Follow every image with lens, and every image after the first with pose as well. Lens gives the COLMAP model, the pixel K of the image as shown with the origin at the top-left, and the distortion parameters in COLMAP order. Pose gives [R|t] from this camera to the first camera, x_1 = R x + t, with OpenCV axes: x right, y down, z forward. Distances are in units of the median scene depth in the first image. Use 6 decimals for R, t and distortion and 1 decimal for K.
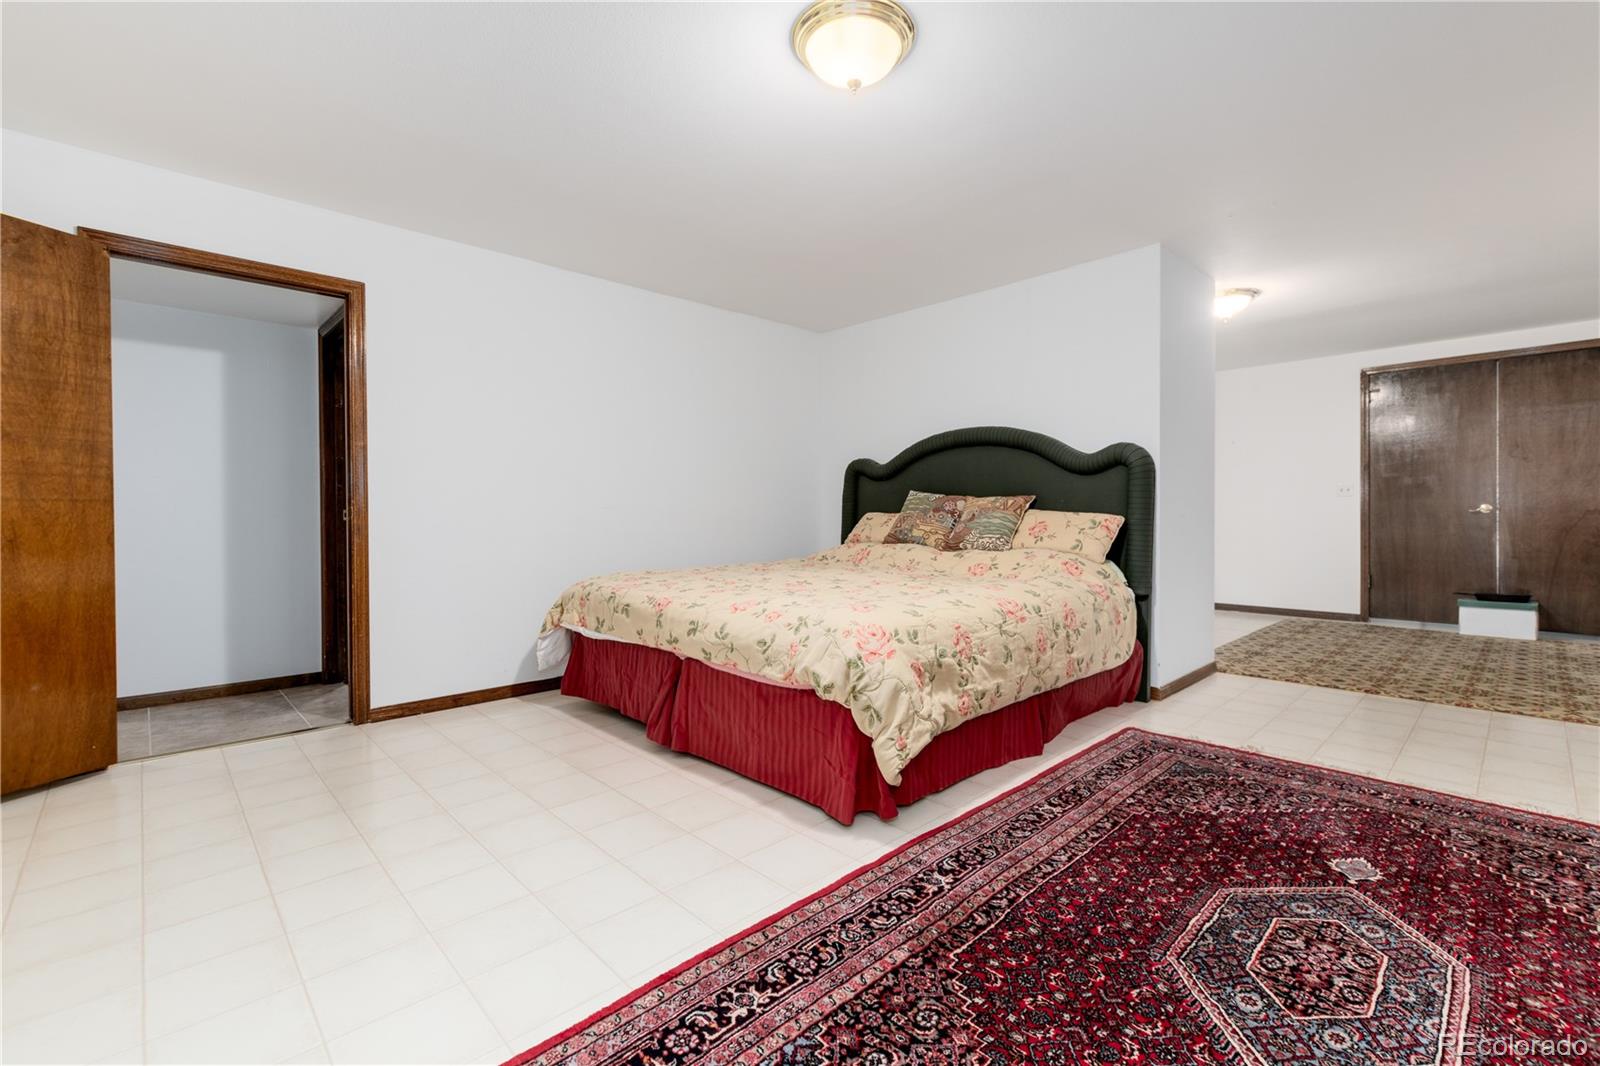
lens RADIAL K [[700.5, 0, 796.0], [0, 700.5, 525.2], [0, 0, 1]] dist [0.001307, -0.000535]
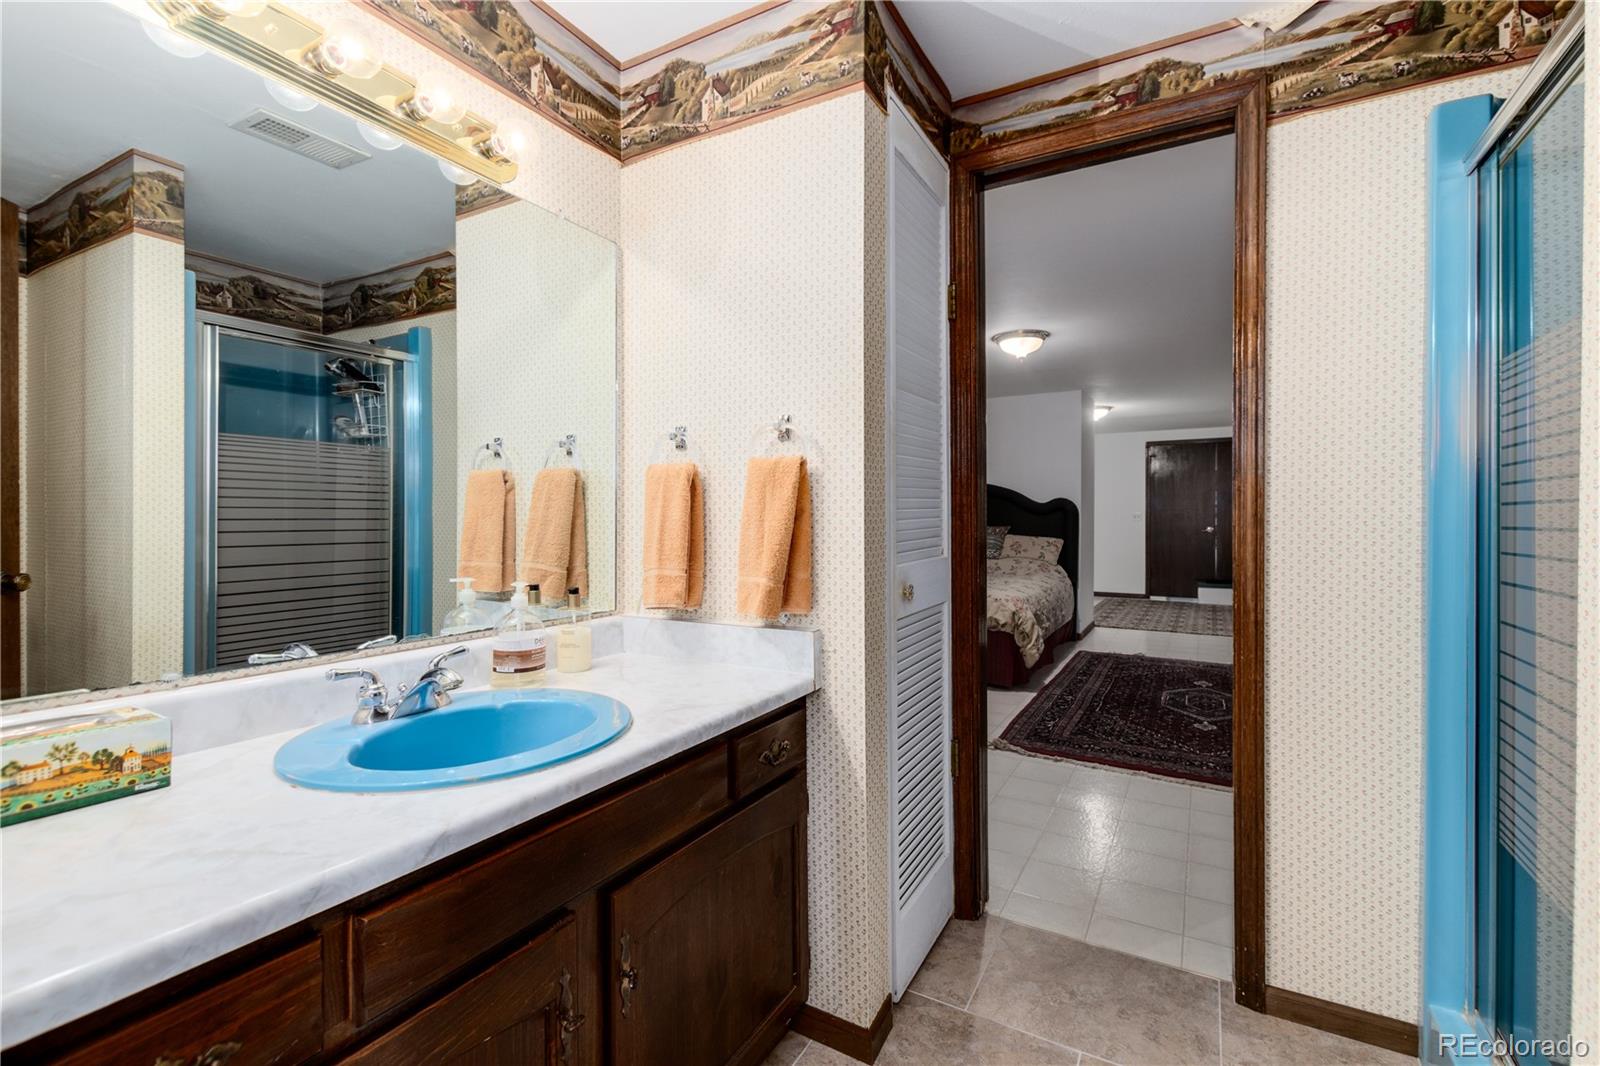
lens RADIAL K [[698.2, 0, 802.9], [0, 698.2, 523.5], [0, 0, 1]] dist [0.000932, 0.000084]
pose [[0.959177, 0.003180, 0.282789, -0.689150], [-0.002224, 0.999991, -0.003702, -0.045456], [-0.282798, 0.002921, 0.959175, -0.541004]]
